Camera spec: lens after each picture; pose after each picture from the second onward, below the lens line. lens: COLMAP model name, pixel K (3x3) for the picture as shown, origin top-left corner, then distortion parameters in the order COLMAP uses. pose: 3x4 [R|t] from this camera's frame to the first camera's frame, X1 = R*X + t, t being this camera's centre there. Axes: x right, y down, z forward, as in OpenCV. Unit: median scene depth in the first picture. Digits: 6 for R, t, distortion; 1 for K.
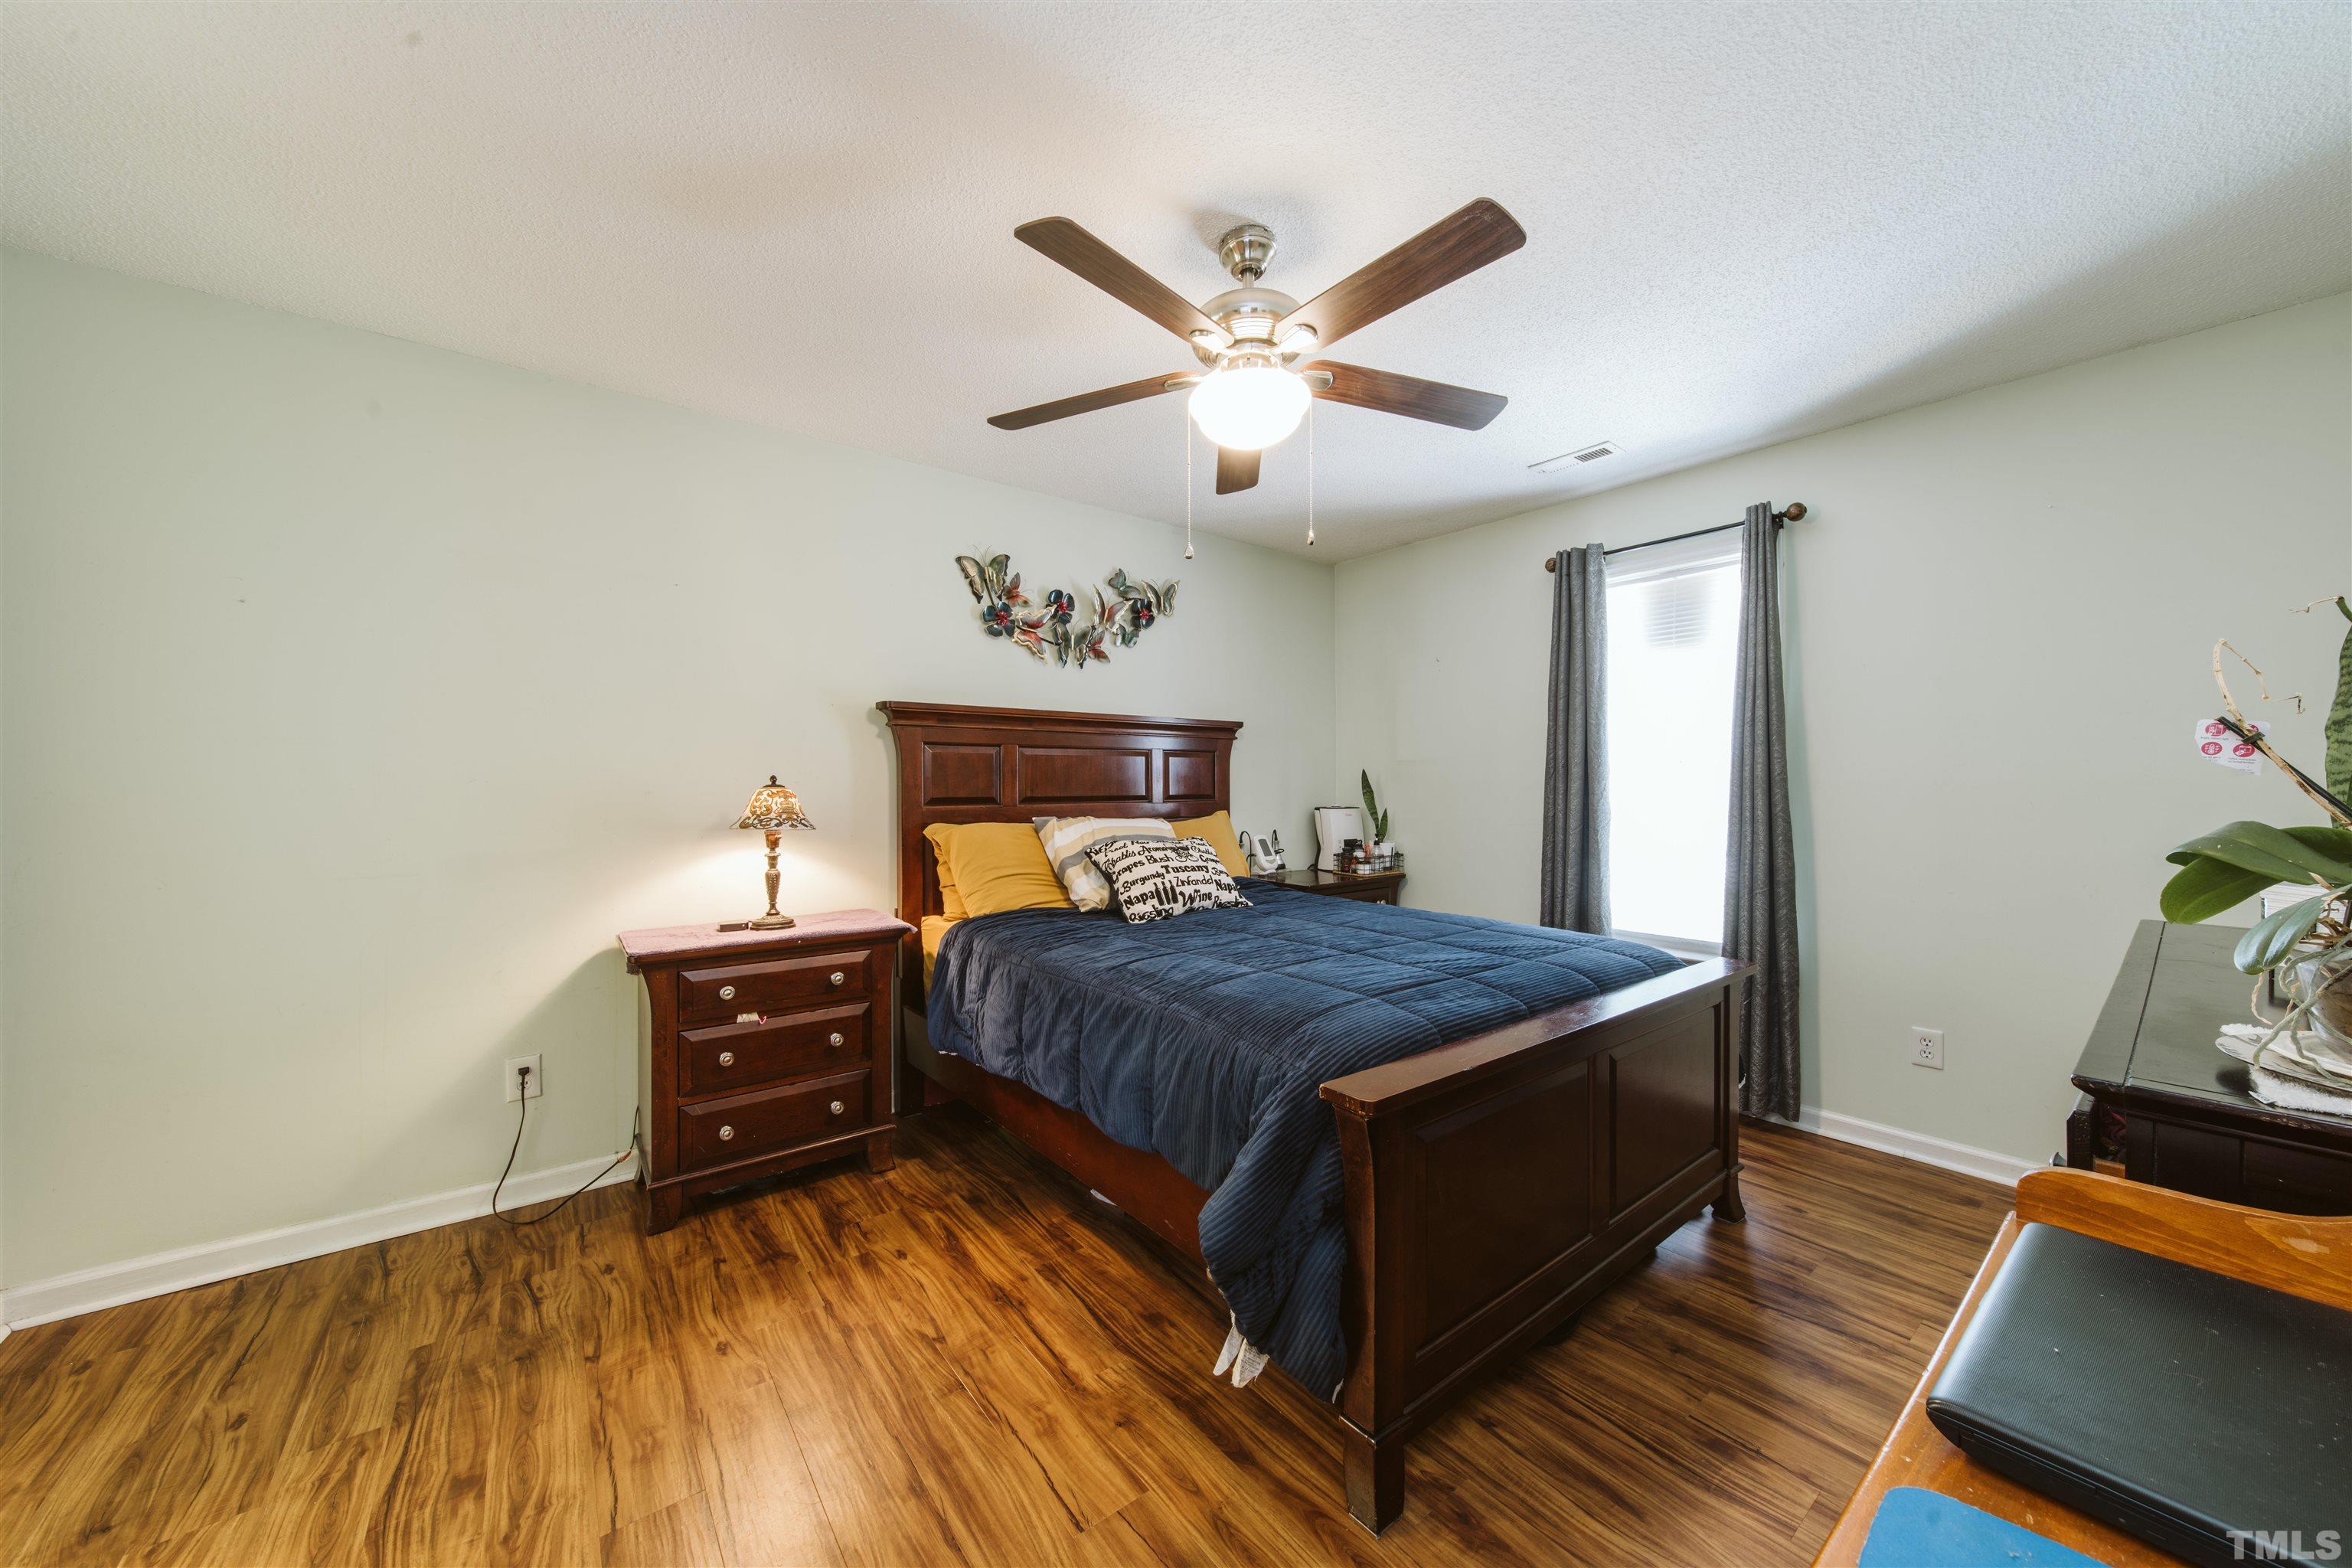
lens RADIAL K [[832.7, 0, 1198.9], [0, 832.7, 795.1], [0, 0, 1]] dist [-0.000959, -0.000188]
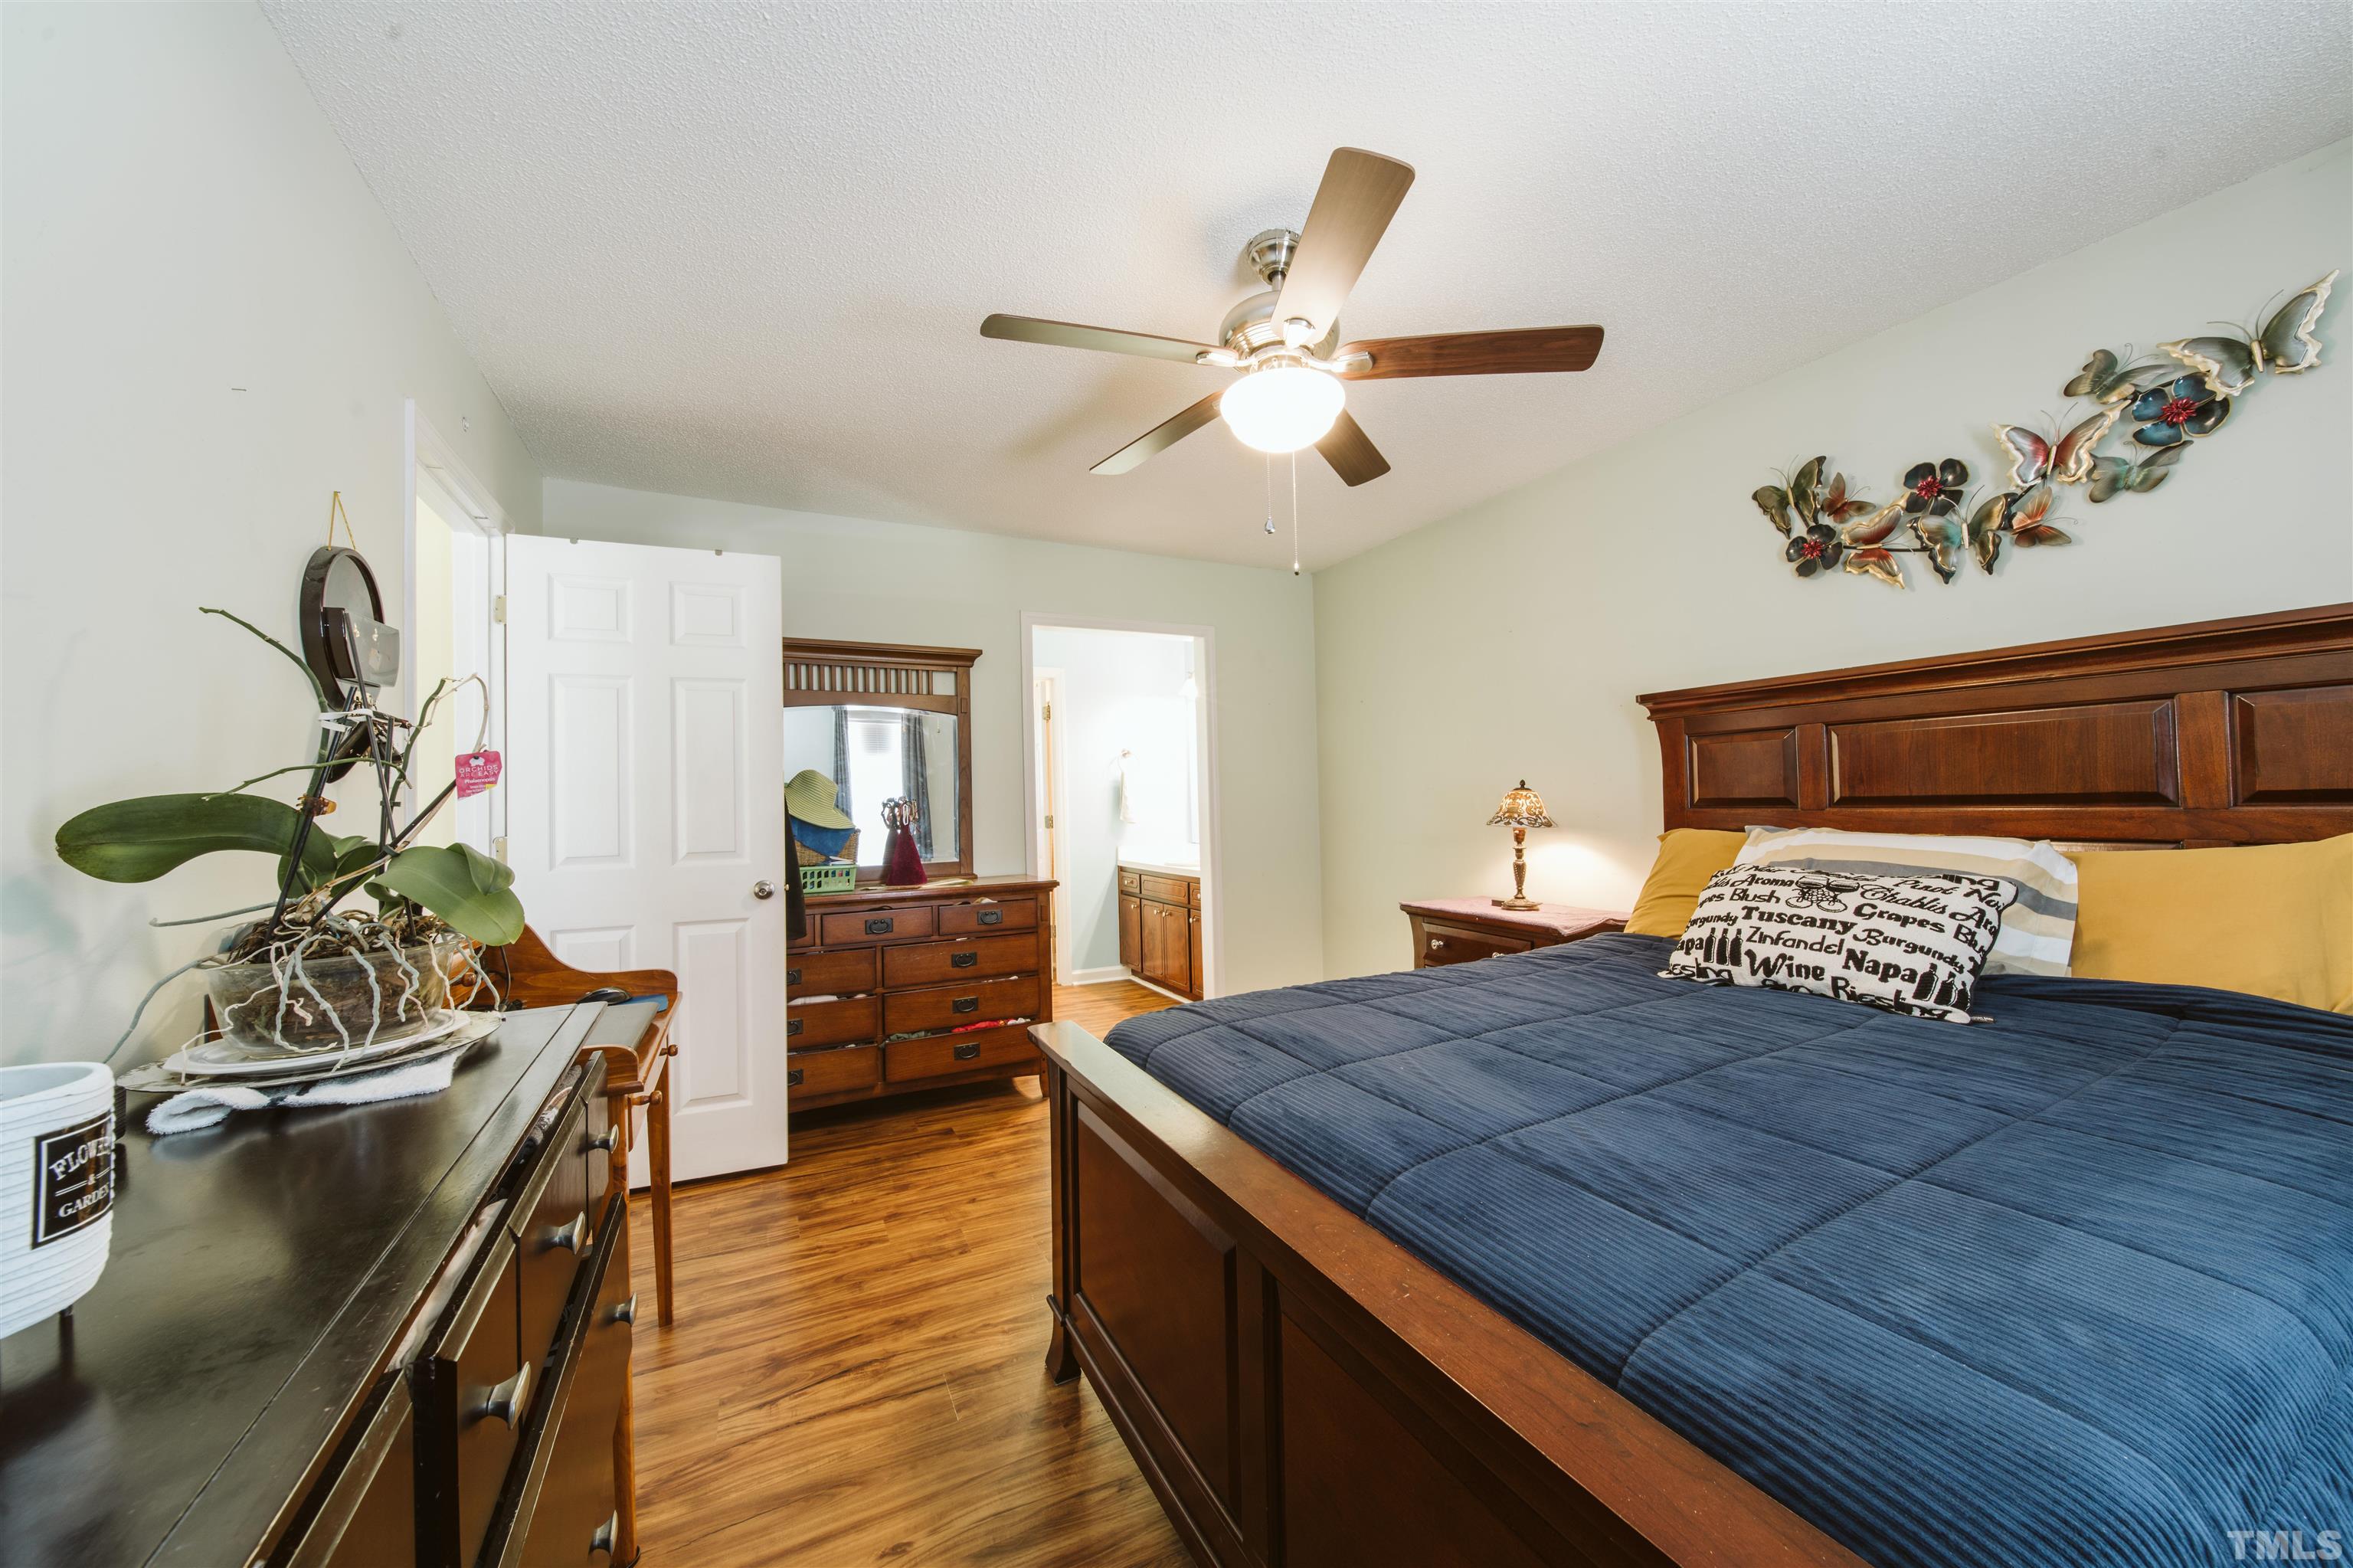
lens RADIAL K [[833.1, 0, 1162.7], [0, 833.1, 790.6], [0, 0, 1]] dist [-0.000959, -0.000188]
pose [[-0.211063, -0.005175, -0.977459, 0.732618], [0.014045, 0.999867, -0.008326, -0.005645], [0.977372, -0.015486, -0.210962, 0.751312]]
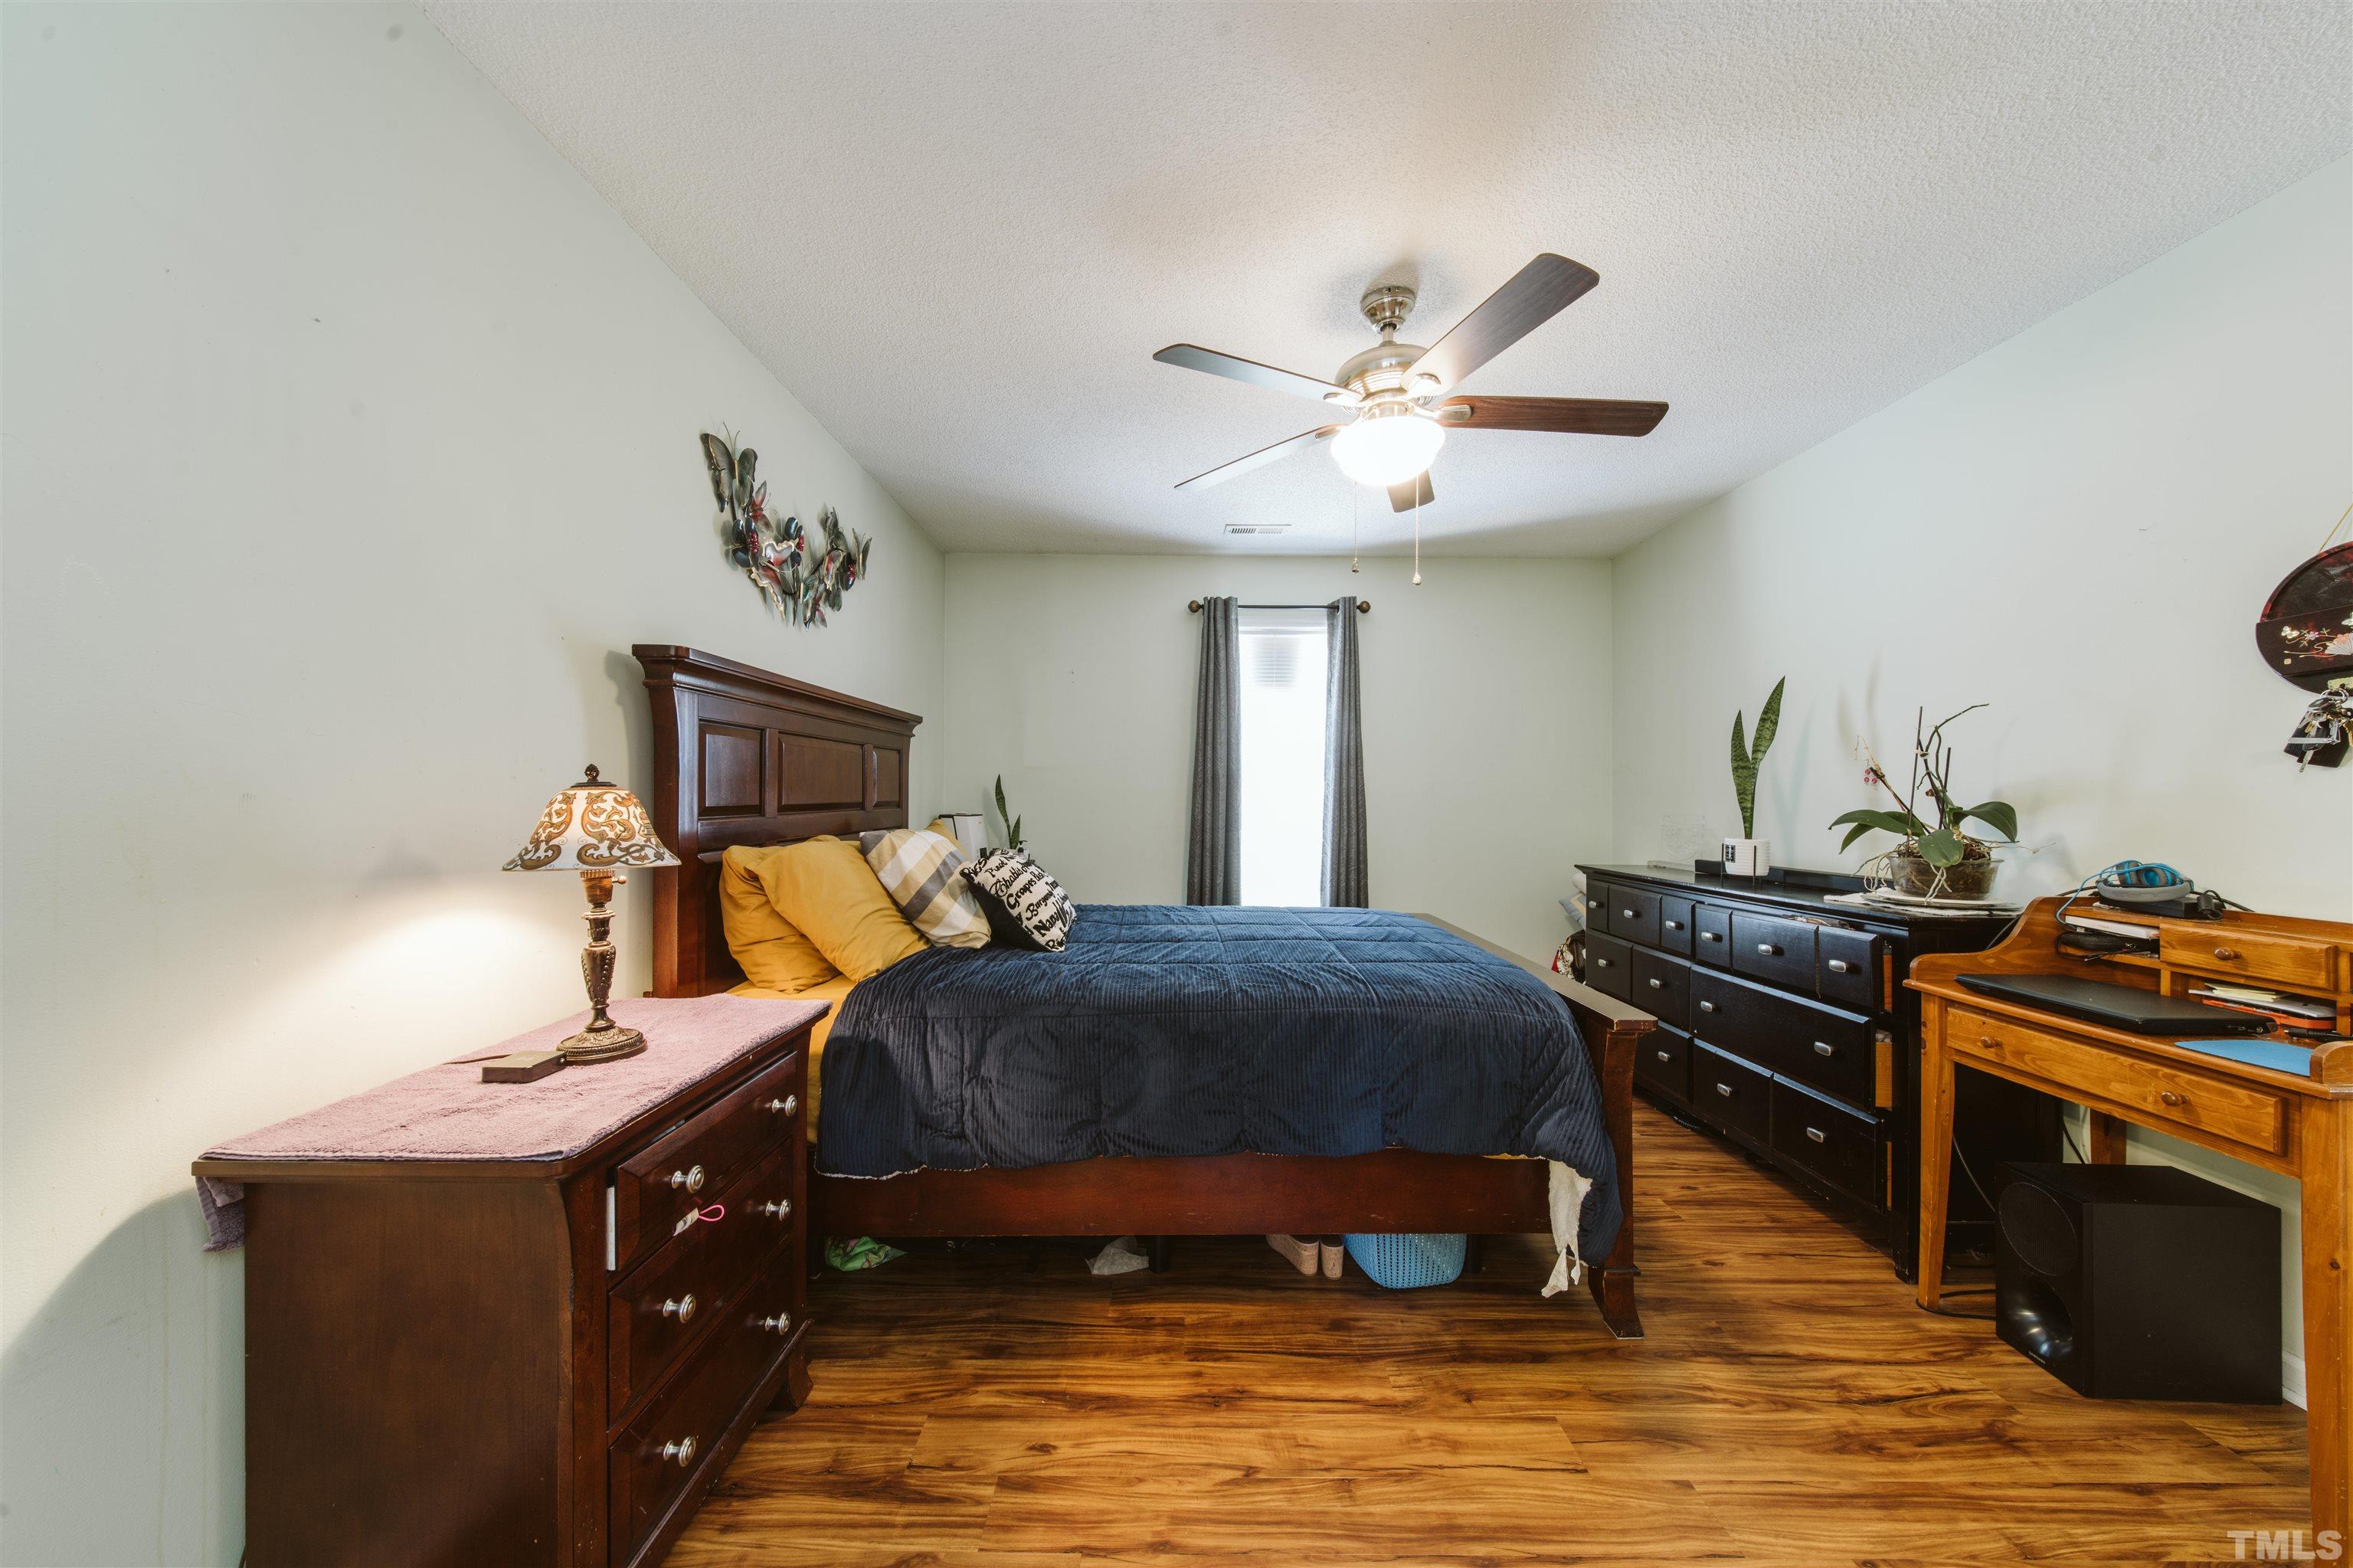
lens RADIAL K [[833.1, 0, 1179.1], [0, 833.1, 795.4], [0, 0, 1]] dist [-0.000959, -0.000188]
pose [[0.620209, 0.003638, 0.784428, -0.691949], [0.002942, 0.999971, -0.006963, 0.000296], [-0.784431, 0.006627, 0.620181, 0.380618]]
